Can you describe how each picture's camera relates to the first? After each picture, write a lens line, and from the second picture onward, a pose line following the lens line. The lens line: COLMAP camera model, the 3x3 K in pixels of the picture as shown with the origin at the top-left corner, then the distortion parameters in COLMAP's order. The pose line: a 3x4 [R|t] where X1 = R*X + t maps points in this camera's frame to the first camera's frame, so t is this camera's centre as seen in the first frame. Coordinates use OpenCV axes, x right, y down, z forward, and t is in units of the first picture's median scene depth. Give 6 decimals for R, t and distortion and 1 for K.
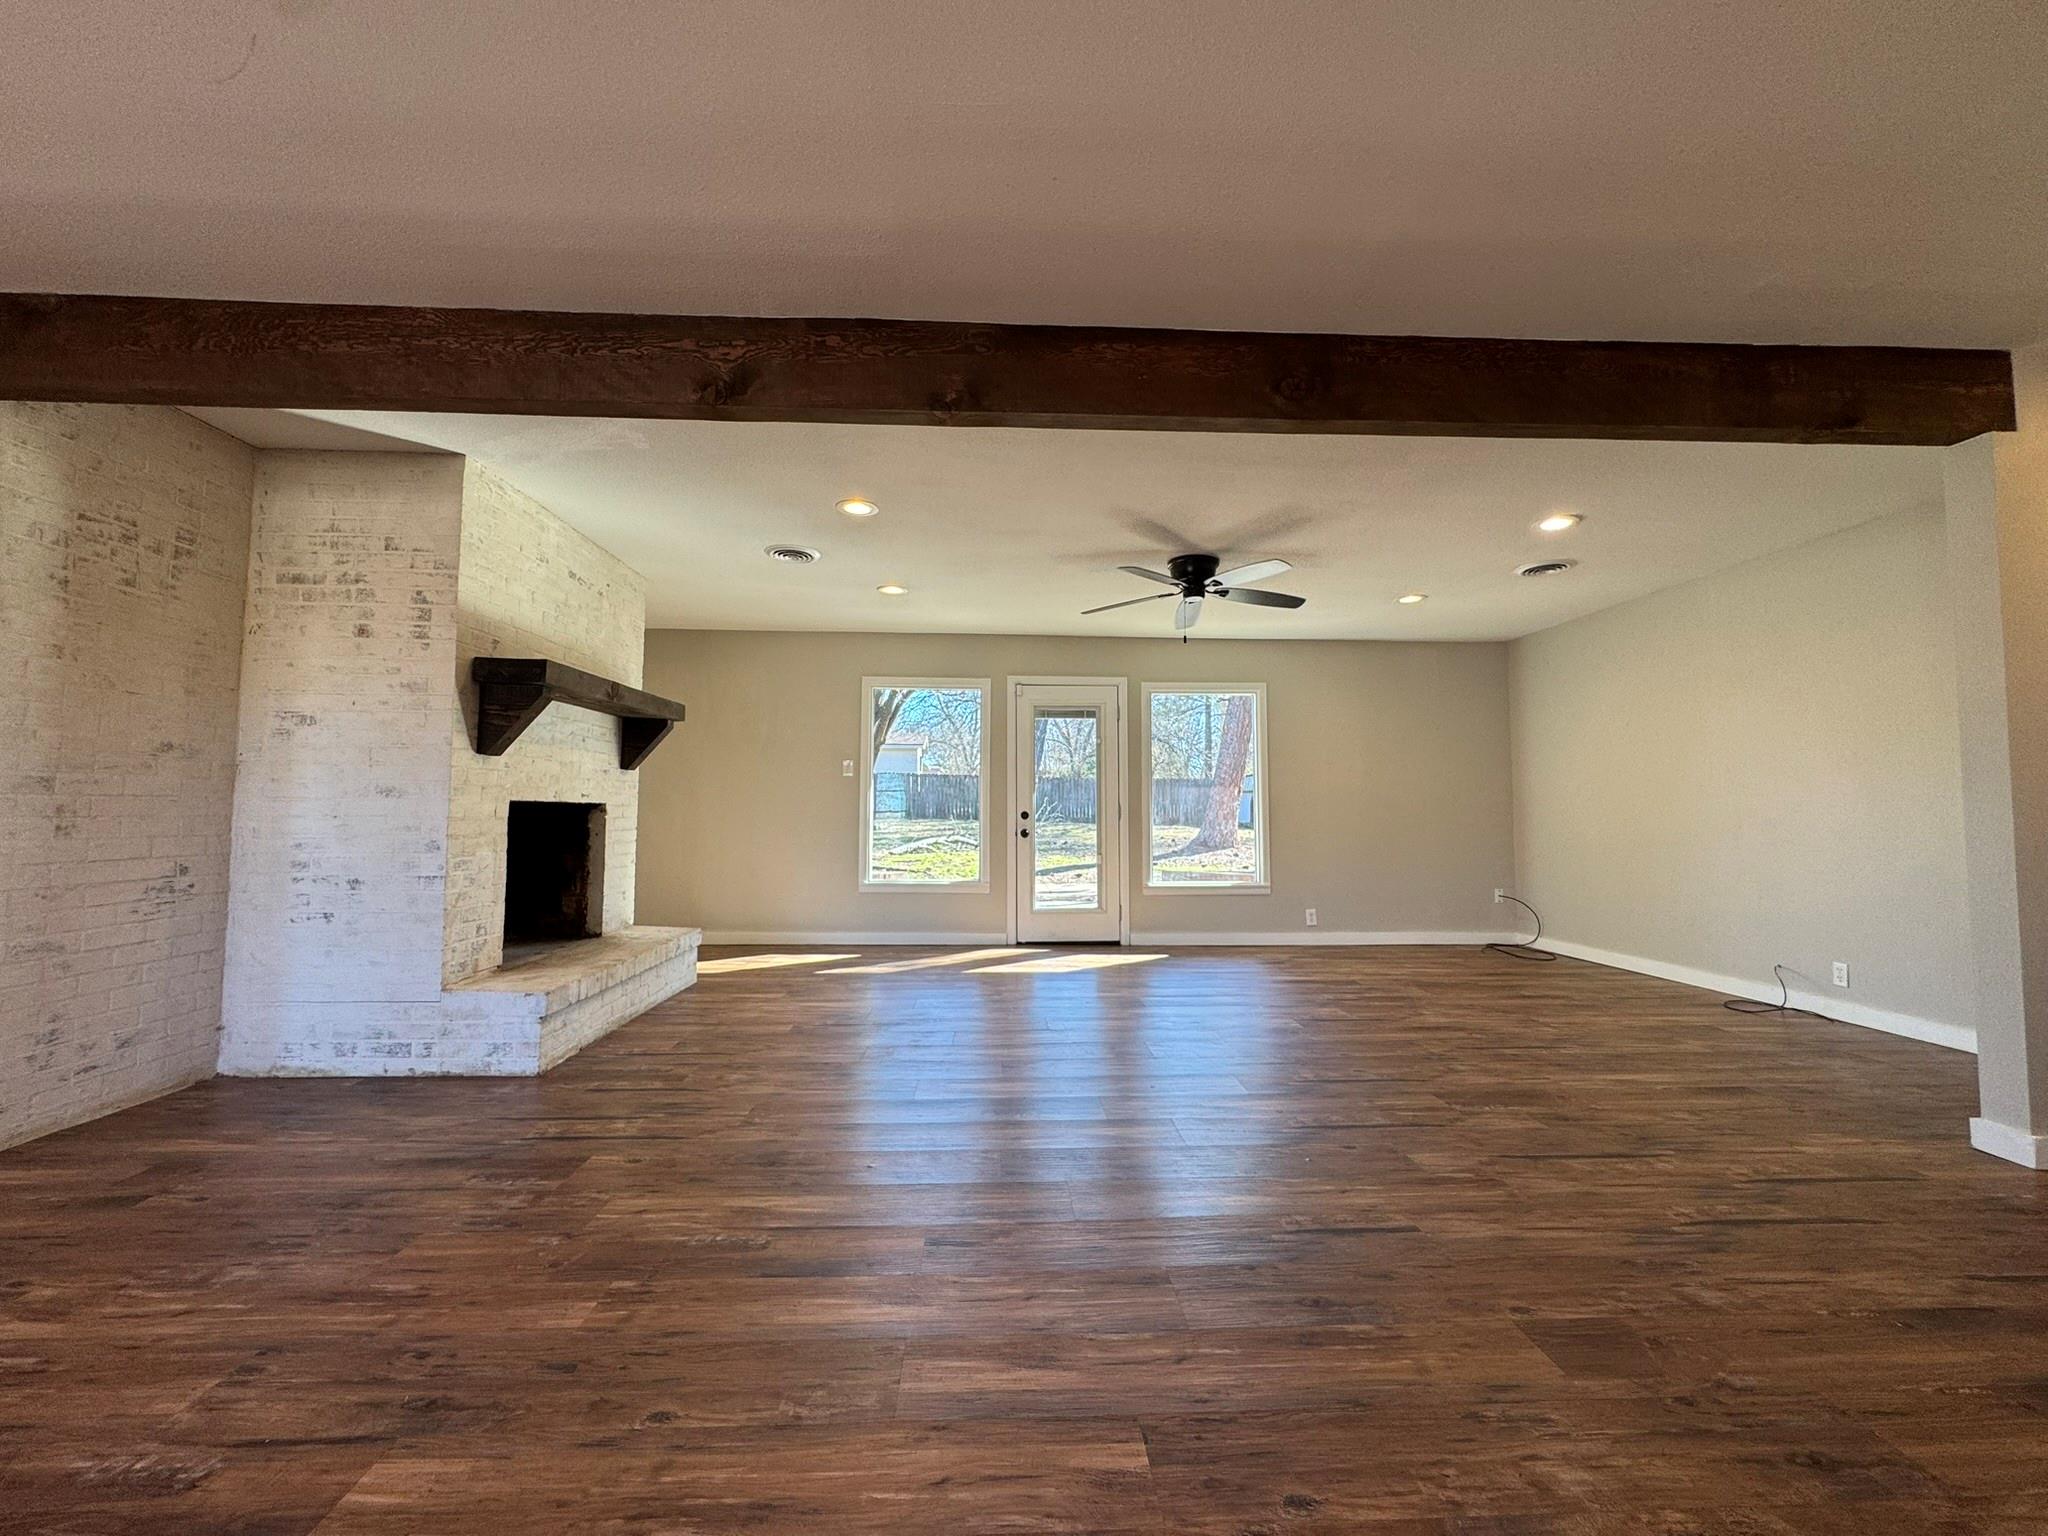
lens RADIAL K [[815.0, 0, 1024.0], [0, 815.0, 768.0], [0, 0, 1]] dist [-0.002602, 0.000284]
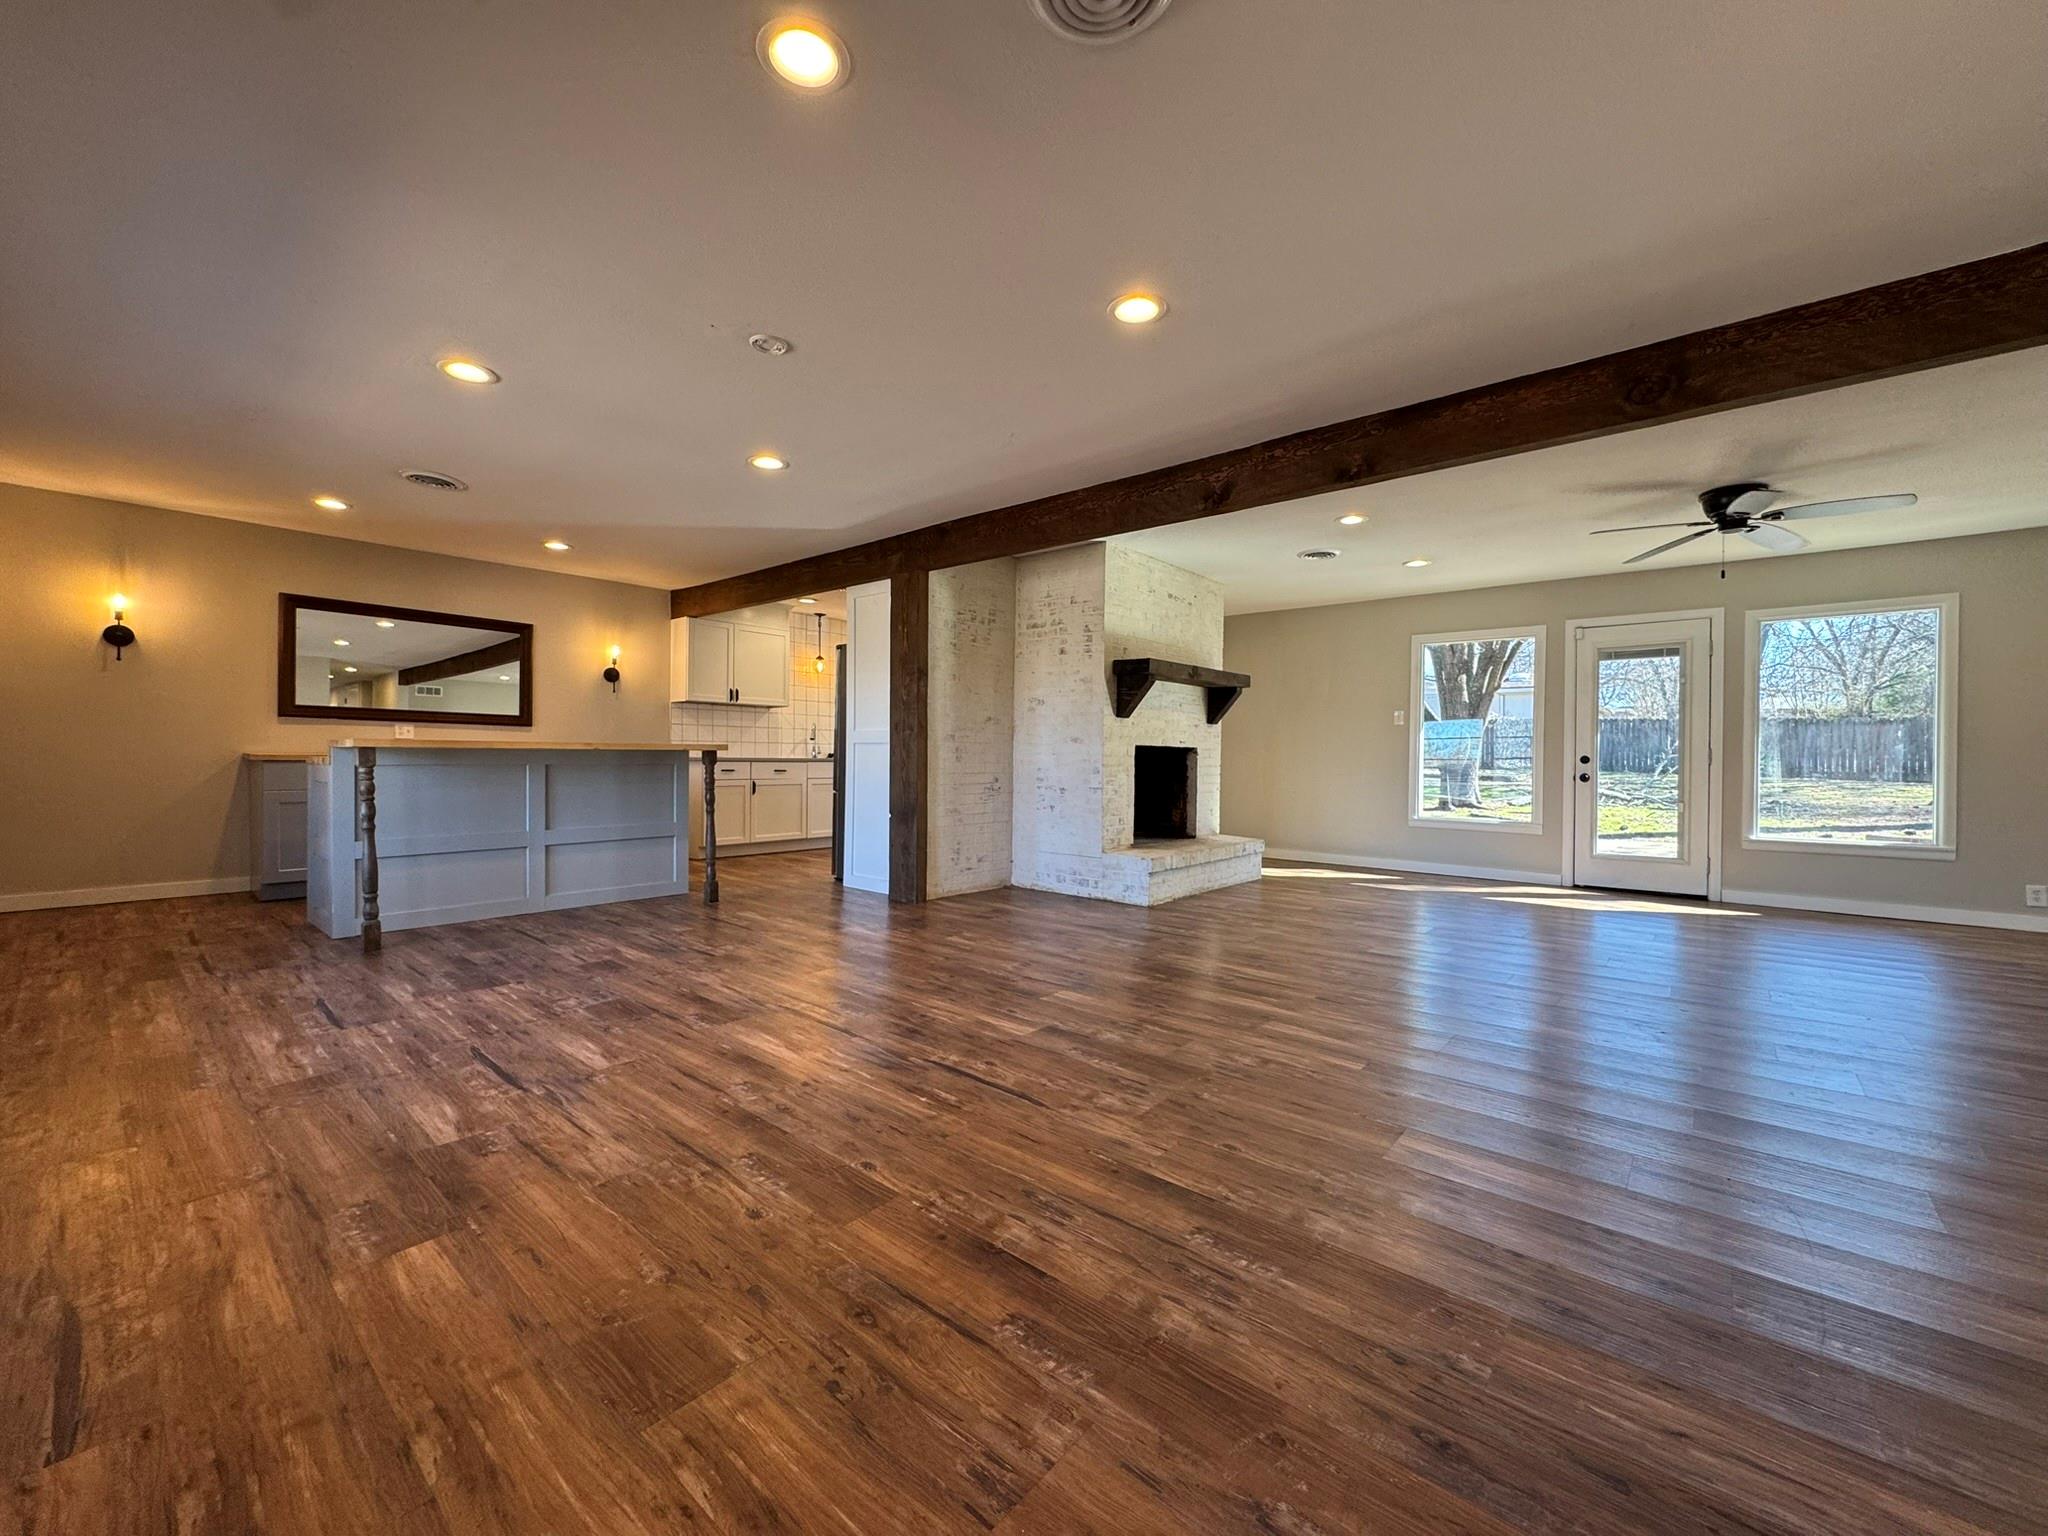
lens RADIAL K [[815.0, 0, 1024.0], [0, 815.0, 768.0], [0, 0, 1]] dist [-0.002602, 0.000284]
pose [[0.730800, 0.012001, -0.682486, 0.342805], [0.029016, 0.998396, 0.048626, -0.000046], [0.681975, -0.055339, 0.729279, -0.370415]]
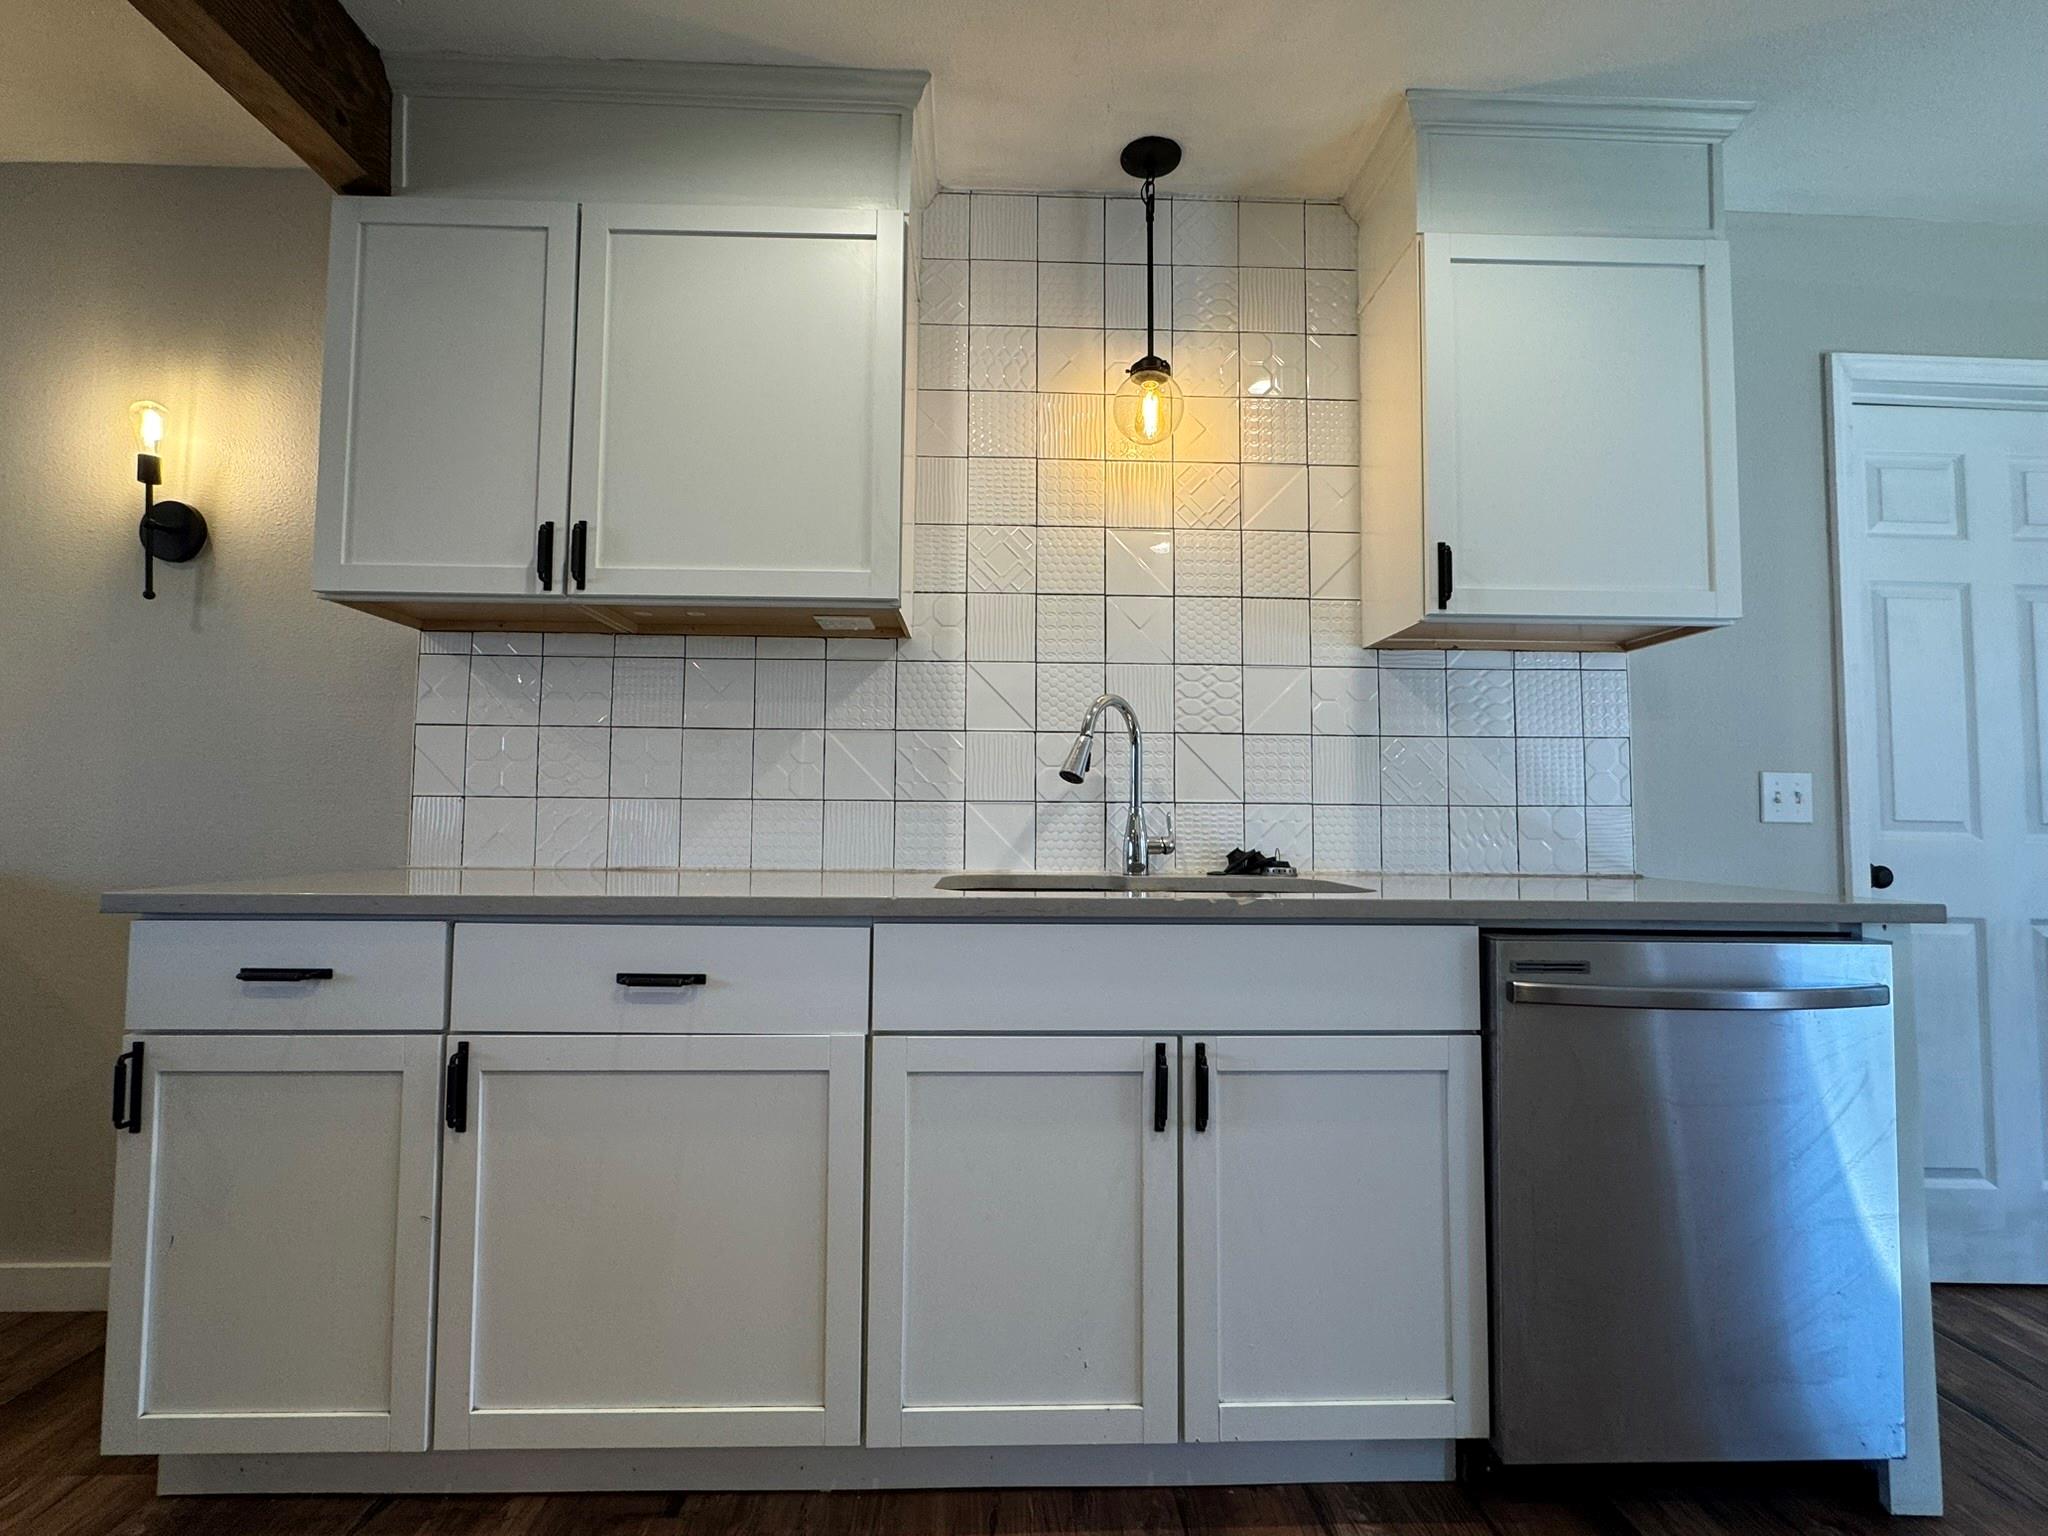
lens RADIAL K [[929.9, 0, 1024.0], [0, 929.9, 768.0], [0, 0, 1]] dist [-0.001421, -0.000426]
pose [[-0.016554, -0.058587, -0.998145, -1.302754], [0.046933, 0.997136, -0.059306, 0.038860], [0.998761, -0.047828, -0.013757, 0.984828]]
